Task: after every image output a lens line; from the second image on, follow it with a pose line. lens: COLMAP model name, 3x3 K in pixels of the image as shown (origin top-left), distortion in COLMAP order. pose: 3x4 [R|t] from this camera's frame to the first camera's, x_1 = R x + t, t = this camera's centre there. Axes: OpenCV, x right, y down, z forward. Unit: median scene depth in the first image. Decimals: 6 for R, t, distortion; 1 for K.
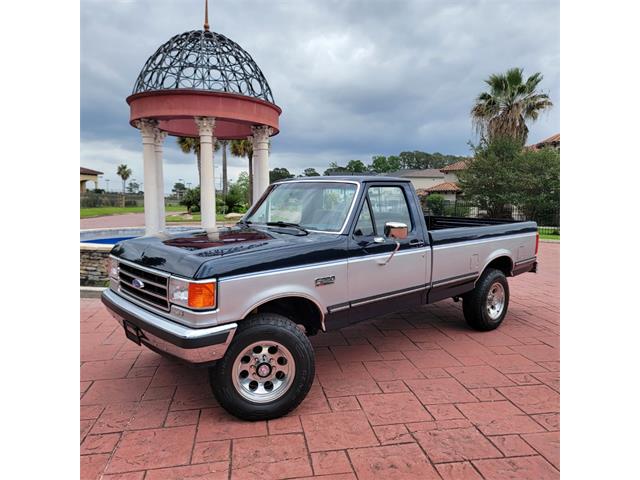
lens RADIAL K [[449.6, 0, 322.4], [0, 449.6, 250.8], [0, 0, 1]] dist [0.070129, -0.045159]
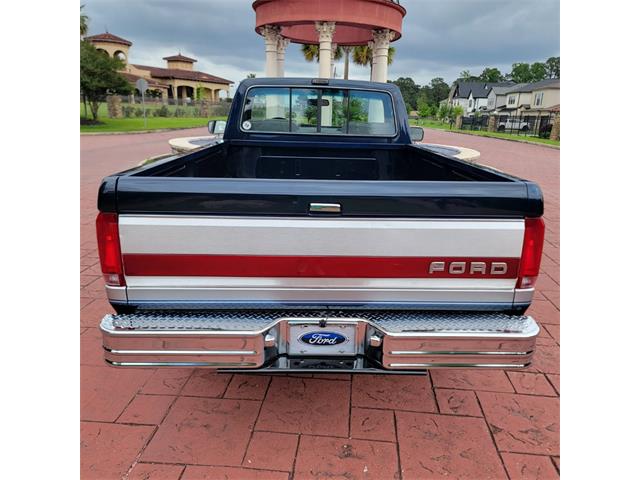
lens RADIAL K [[449.6, 0, 326.1], [0, 449.6, 247.3], [0, 0, 1]] dist [0.070129, -0.045159]
pose [[0.967524, 0.094985, -0.234254, 0.018204], [-0.052609, 0.982088, 0.180930, 0.005372], [0.247243, -0.162730, 0.955191, -0.018333]]
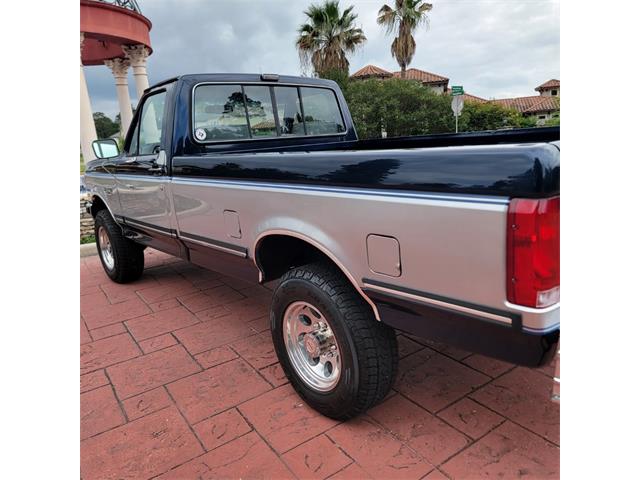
lens RADIAL K [[449.6, 0, 326.0], [0, 449.6, 248.2], [0, 0, 1]] dist [0.070129, -0.045159]
pose [[0.902393, -0.166060, 0.397633, -0.223615], [0.119465, 0.983002, 0.139408, 0.018918], [-0.414024, -0.078298, 0.906892, 0.050902]]
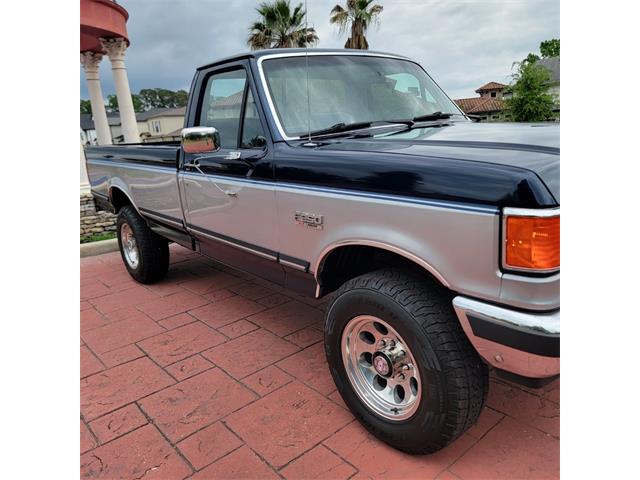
lens RADIAL K [[449.6, 0, 313.8], [0, 449.6, 246.4], [0, 0, 1]] dist [0.070129, -0.045159]
pose [[0.859630, -0.183283, 0.476910, -0.260602], [0.127579, 0.980874, 0.147002, 0.010188], [-0.494732, -0.065524, 0.866572, 0.095140]]
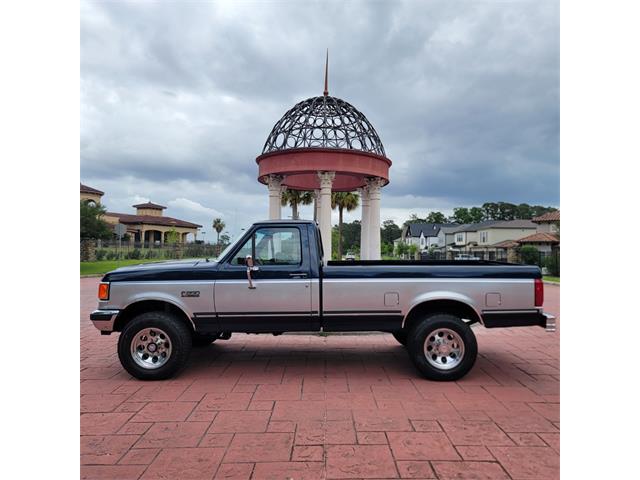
lens RADIAL K [[449.6, 0, 323.7], [0, 449.6, 247.5], [0, 0, 1]] dist [0.070129, -0.045159]
pose [[0.986768, 0.003338, -0.162104, -0.083324], [-0.022984, 0.992572, -0.119469, 0.017259], [0.160501, 0.121614, 0.979515, -0.041843]]
